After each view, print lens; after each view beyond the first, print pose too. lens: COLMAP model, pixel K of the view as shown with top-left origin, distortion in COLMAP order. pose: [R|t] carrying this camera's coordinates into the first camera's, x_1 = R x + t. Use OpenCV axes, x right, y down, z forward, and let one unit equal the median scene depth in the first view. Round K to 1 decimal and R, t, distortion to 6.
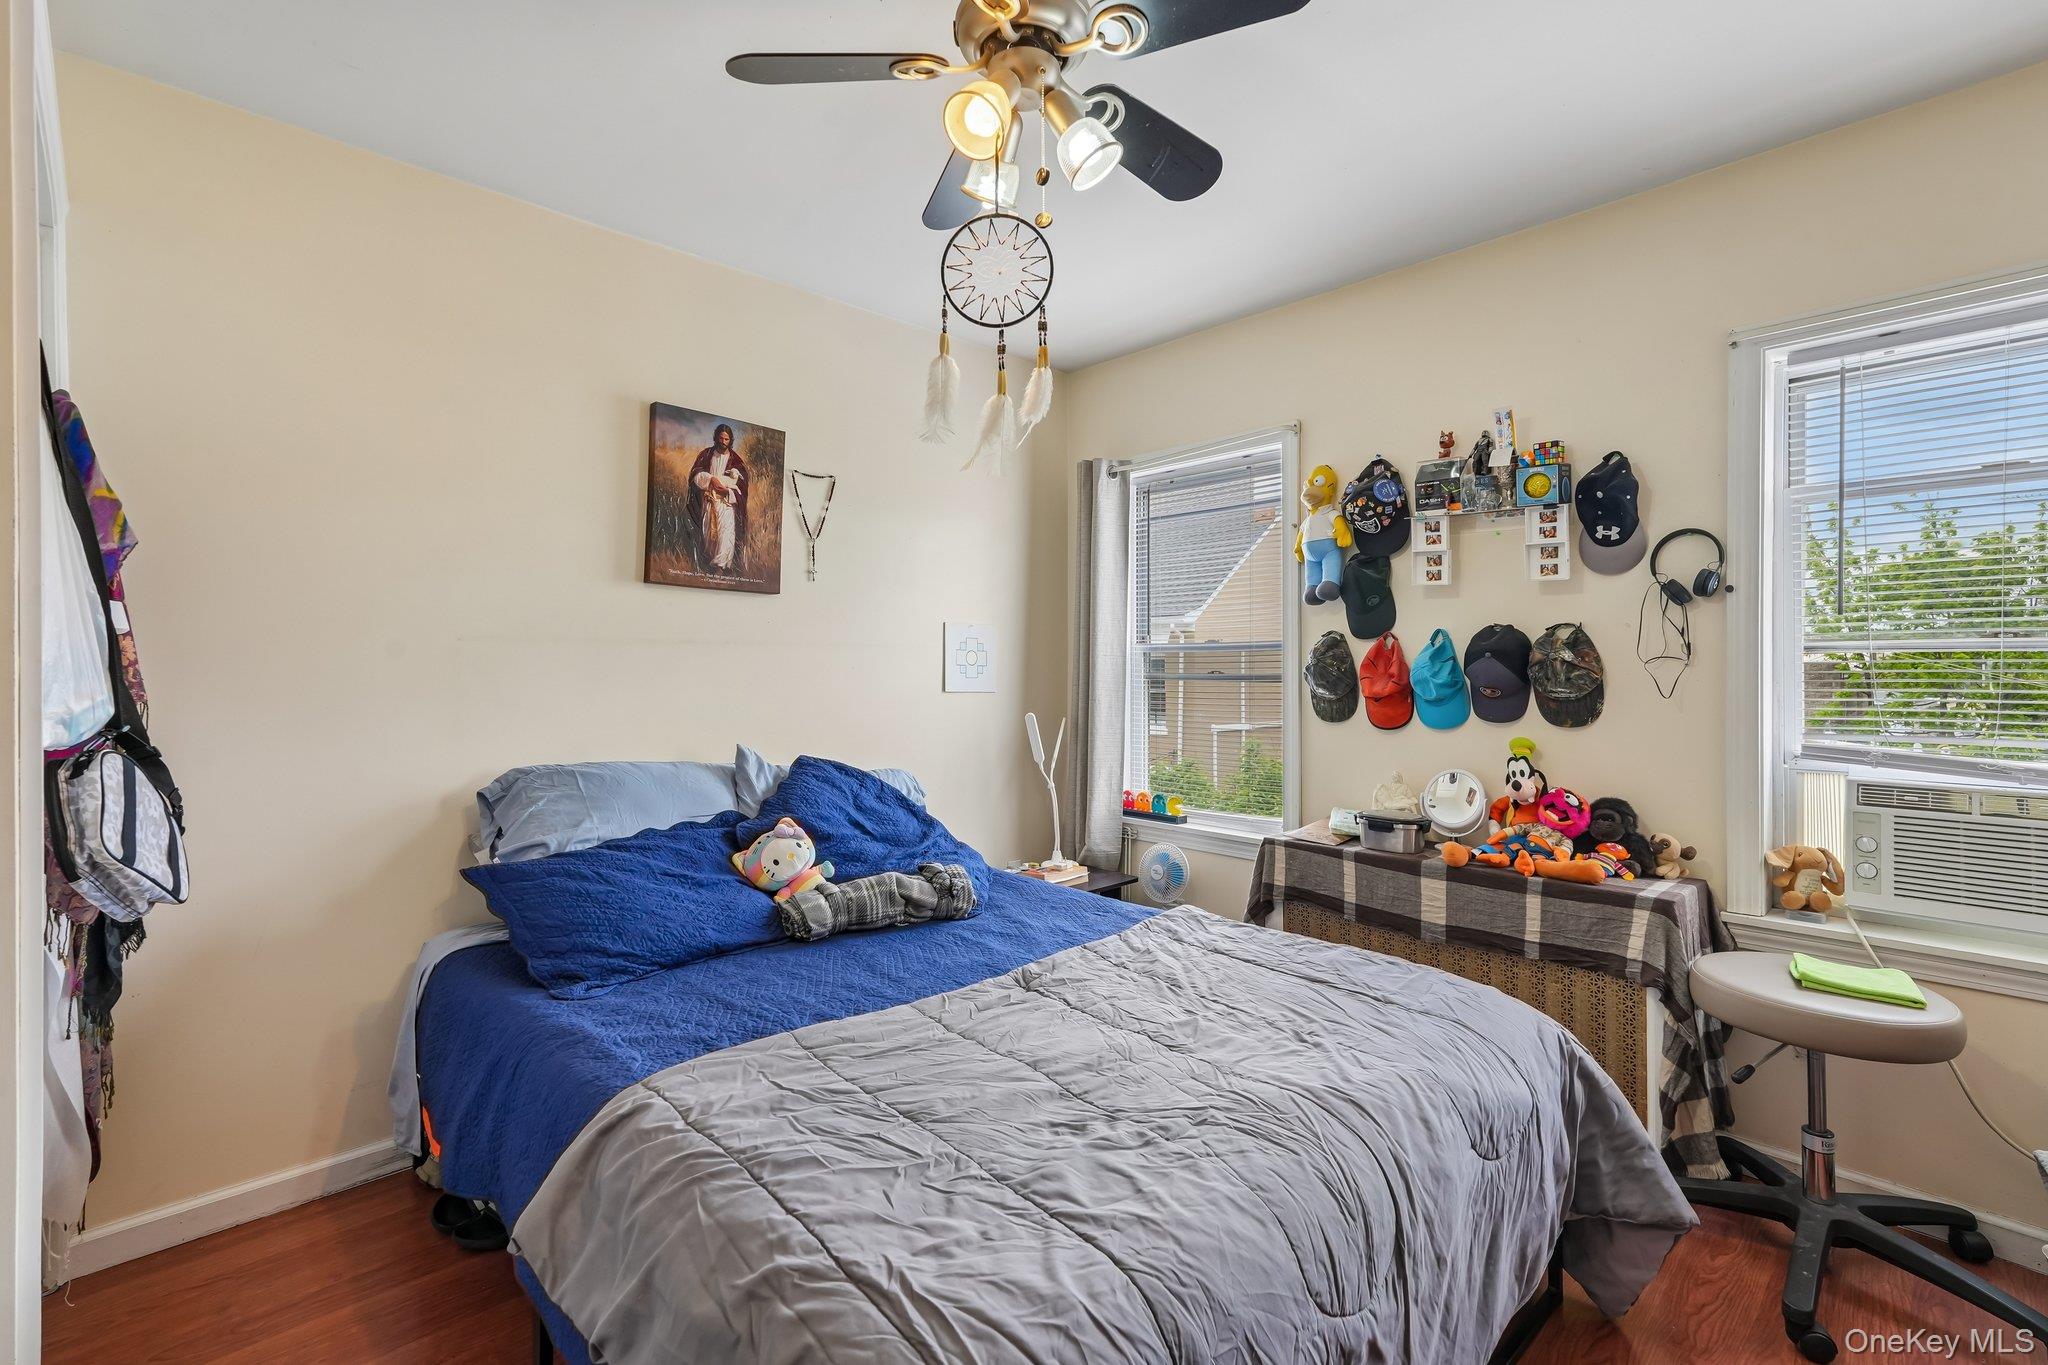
lens RADIAL K [[911.8, 0, 1026.1], [0, 911.8, 668.0], [0, 0, 1]] dist [-0.009056, 0.008871]
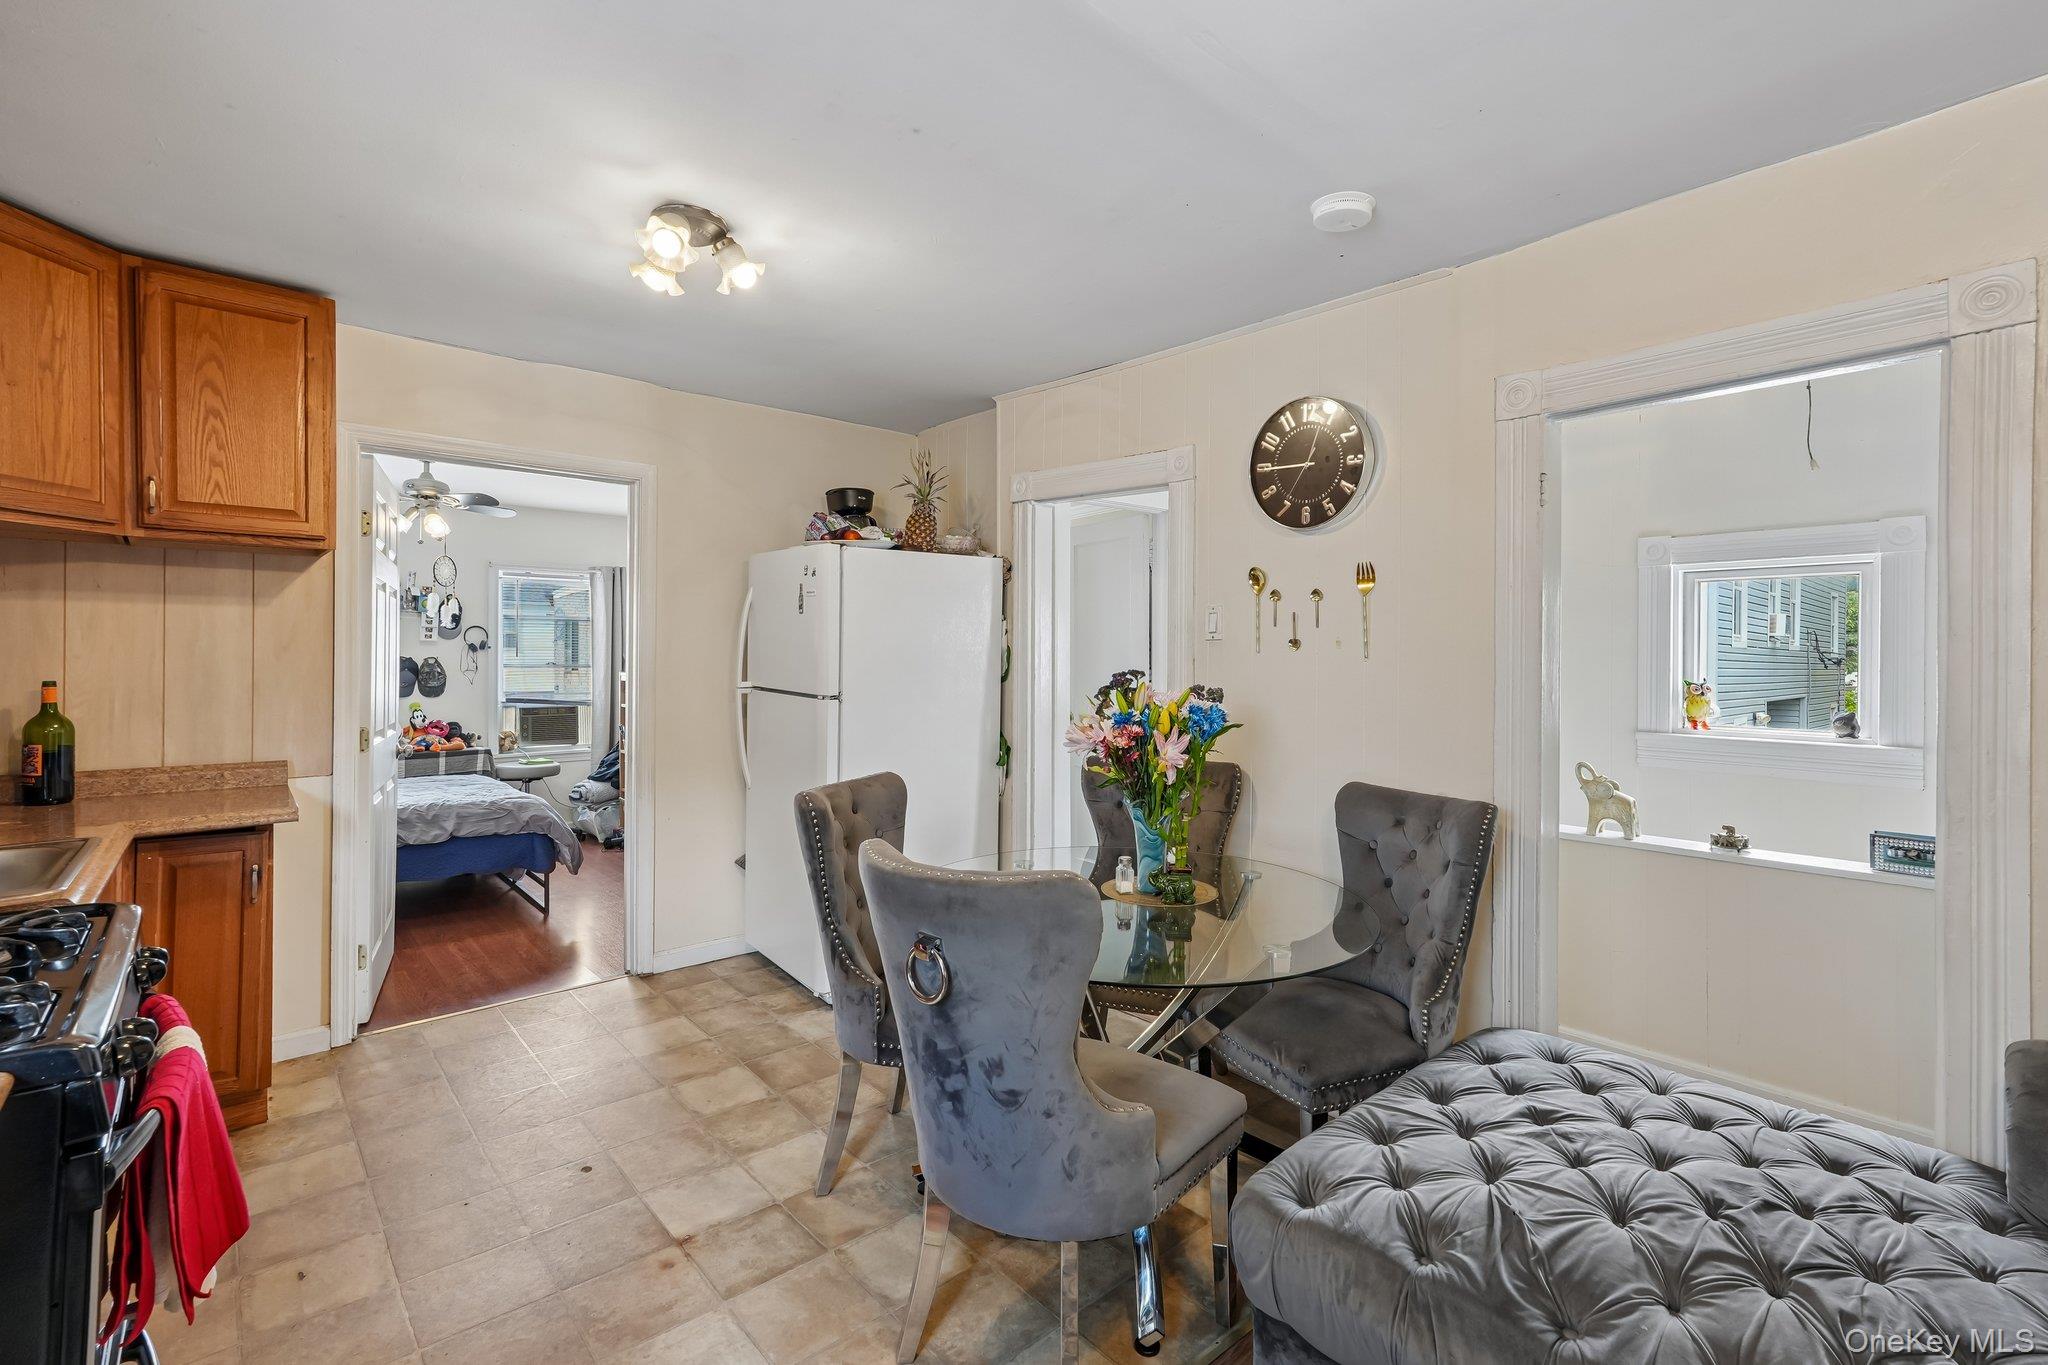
lens RADIAL K [[911.8, 0, 1026.1], [0, 911.8, 668.0], [0, 0, 1]] dist [-0.009056, 0.008871]
pose [[0.031722, -0.009197, 0.999454, -1.976160], [0.002707, 0.999955, 0.009116, -0.037372], [-0.999493, 0.002417, 0.031745, -0.788911]]
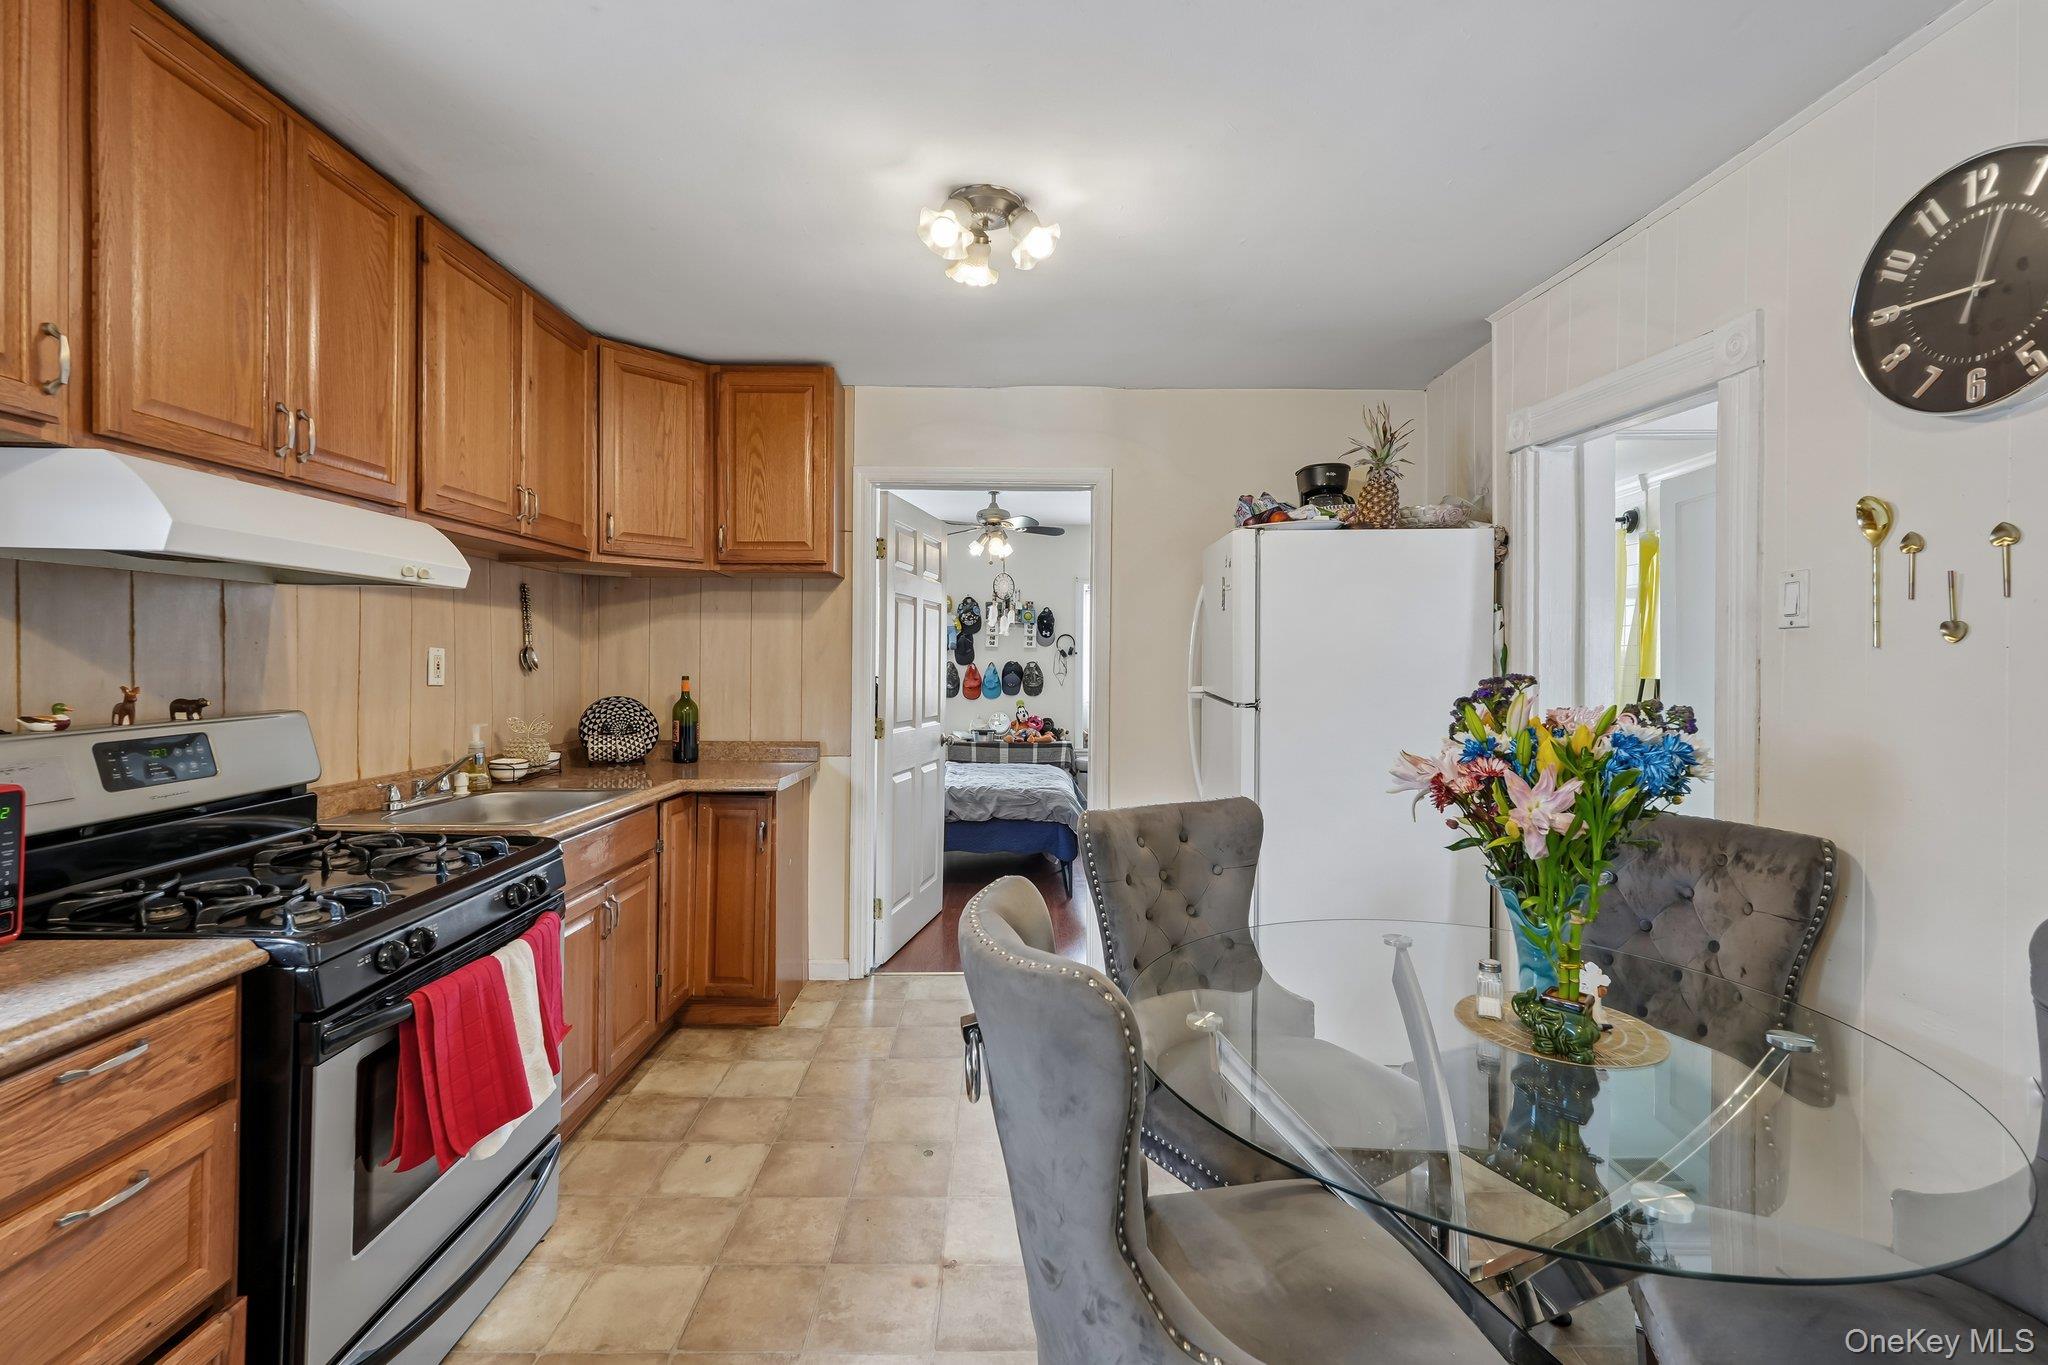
lens RADIAL K [[911.8, 0, 1026.1], [0, 911.8, 668.0], [0, 0, 1]] dist [-0.009056, 0.008871]
pose [[0.674803, -0.000041, 0.737998, -1.688511], [-0.000732, 0.999999, 0.000724, -0.030565], [-0.737998, -0.001029, 0.674802, -1.049405]]
